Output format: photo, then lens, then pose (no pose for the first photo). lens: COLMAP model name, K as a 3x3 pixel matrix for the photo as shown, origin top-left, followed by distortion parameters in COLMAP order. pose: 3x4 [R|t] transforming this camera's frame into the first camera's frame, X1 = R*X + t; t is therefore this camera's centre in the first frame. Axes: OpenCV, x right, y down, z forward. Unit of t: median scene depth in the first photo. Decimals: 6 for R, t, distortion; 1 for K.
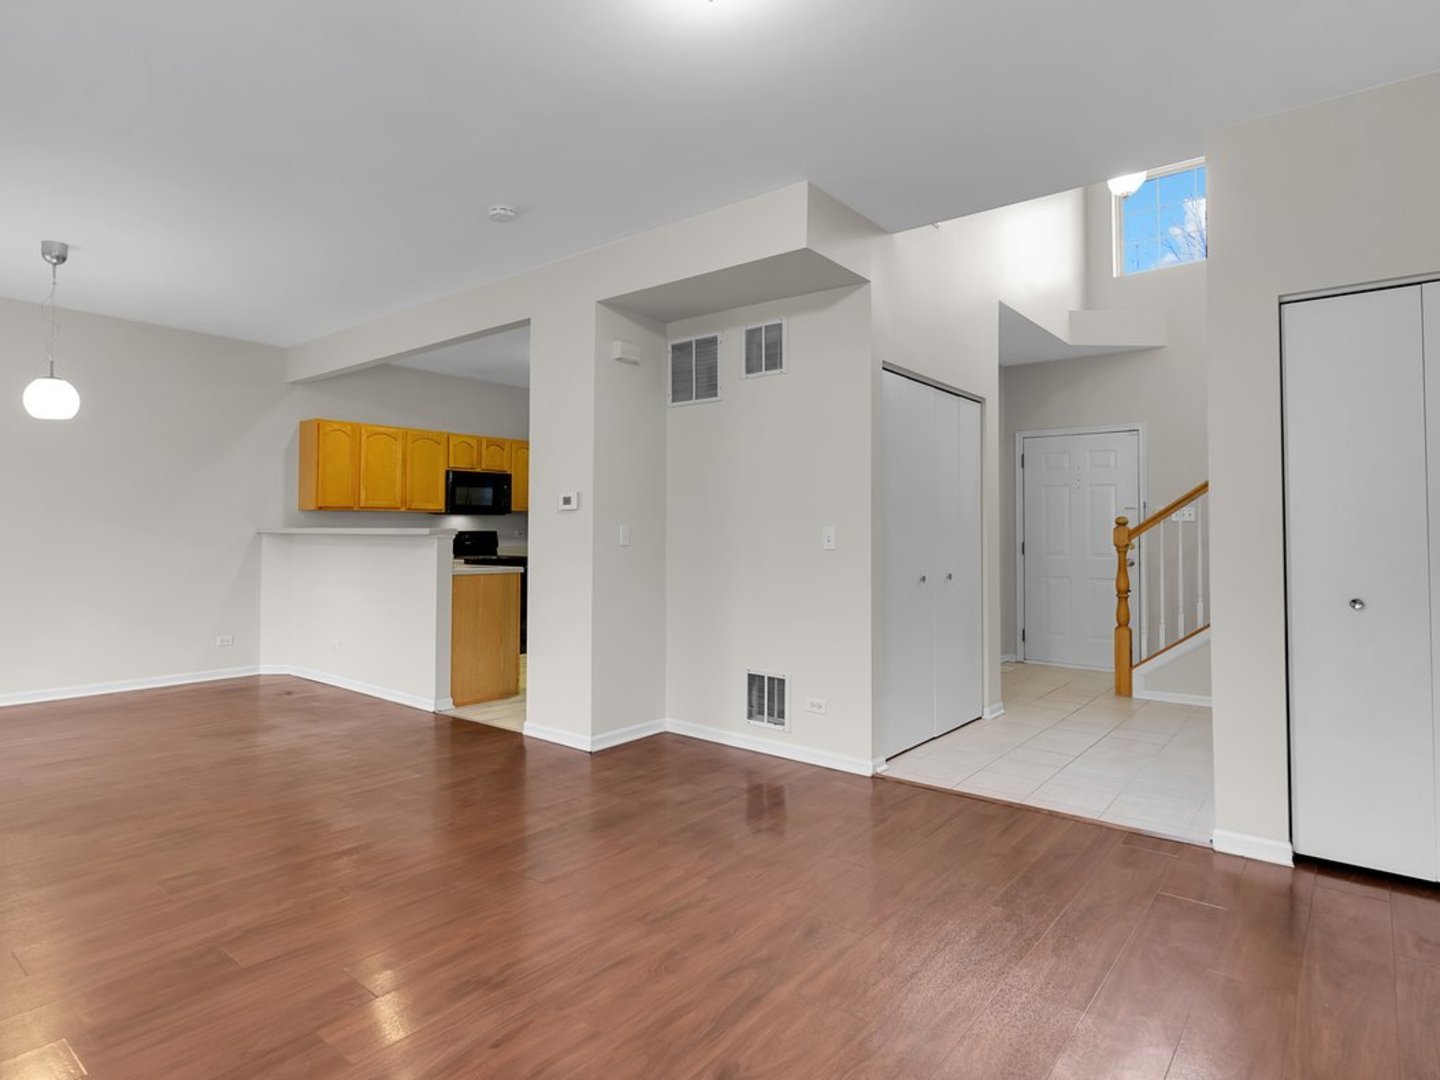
lens RADIAL K [[828.5, 0, 714.5], [0, 828.5, 528.8], [0, 0, 1]] dist [-0.002951, -0.002592]
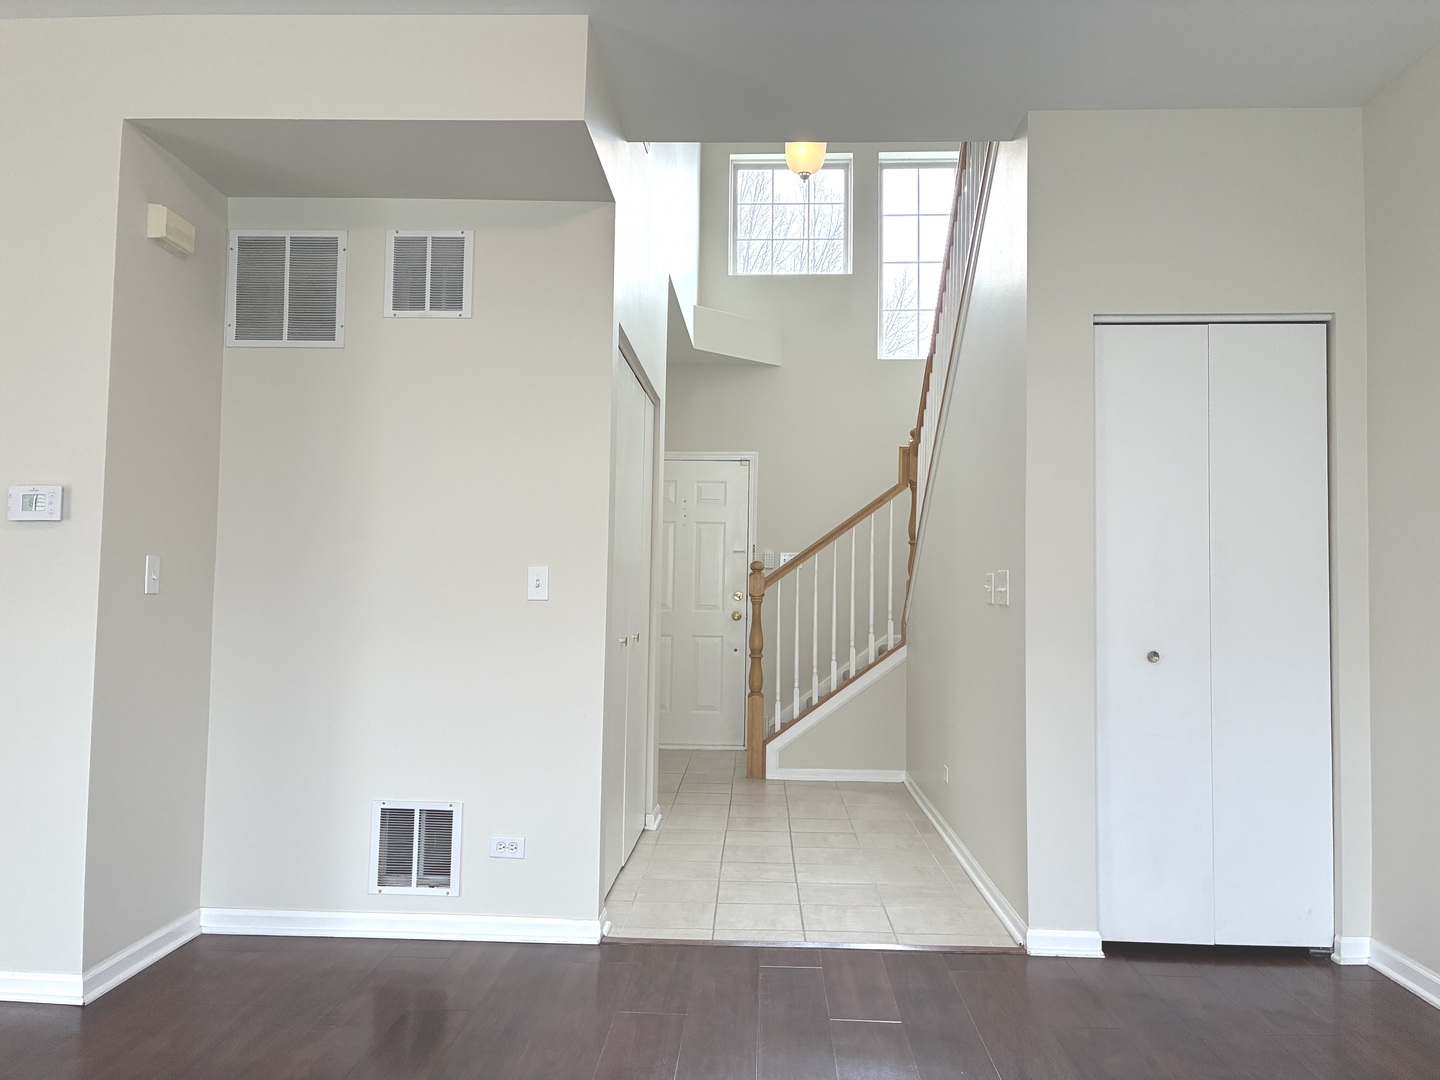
lens RADIAL K [[1047.7, 0, 725.3], [0, 1047.7, 549.5], [0, 0, 1]] dist [0.028670, -0.024938]
pose [[0.795934, 0.027600, 0.604754, -0.226677], [-0.011315, 0.999464, -0.030722, 0.008604], [-0.605278, 0.017610, 0.795819, 0.244275]]
